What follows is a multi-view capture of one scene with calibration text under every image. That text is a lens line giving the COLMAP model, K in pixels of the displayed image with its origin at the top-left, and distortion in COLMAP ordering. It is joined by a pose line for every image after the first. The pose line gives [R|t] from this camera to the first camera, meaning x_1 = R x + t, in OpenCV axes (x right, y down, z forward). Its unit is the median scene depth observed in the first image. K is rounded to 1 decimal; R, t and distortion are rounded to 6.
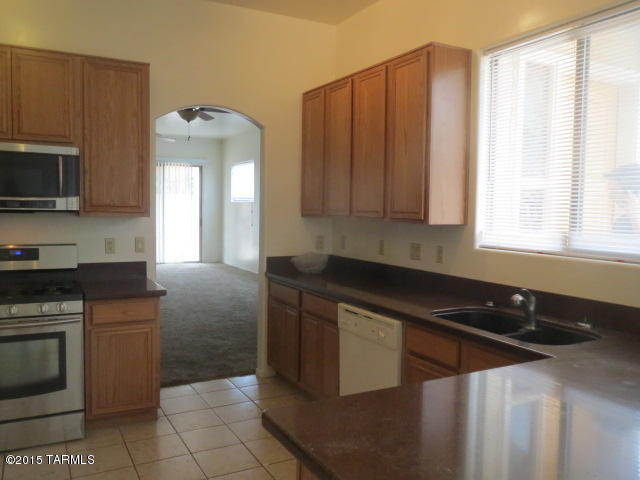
lens RADIAL K [[533.9, 0, 319.4], [0, 533.9, 240.6], [0, 0, 1]] dist [-0.017794, 0.003526]
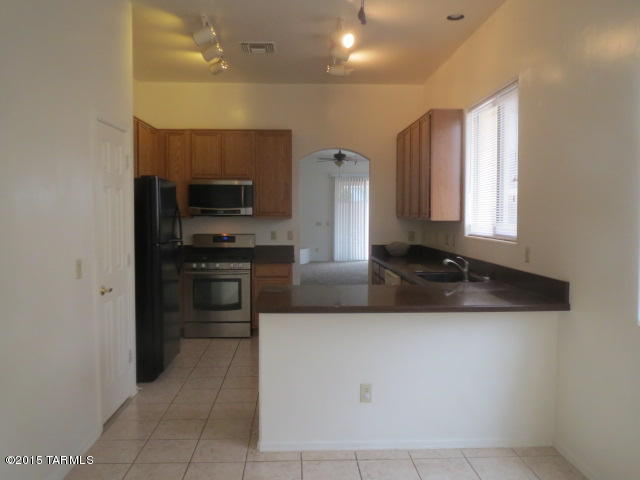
lens RADIAL K [[533.9, 0, 320.2], [0, 533.9, 238.9], [0, 0, 1]] dist [-0.017794, 0.003526]
pose [[0.901018, 0.006561, -0.433732, 0.572537], [-0.013162, 0.999839, -0.012217, 0.046571], [0.433582, 0.016717, 0.900959, -0.569771]]
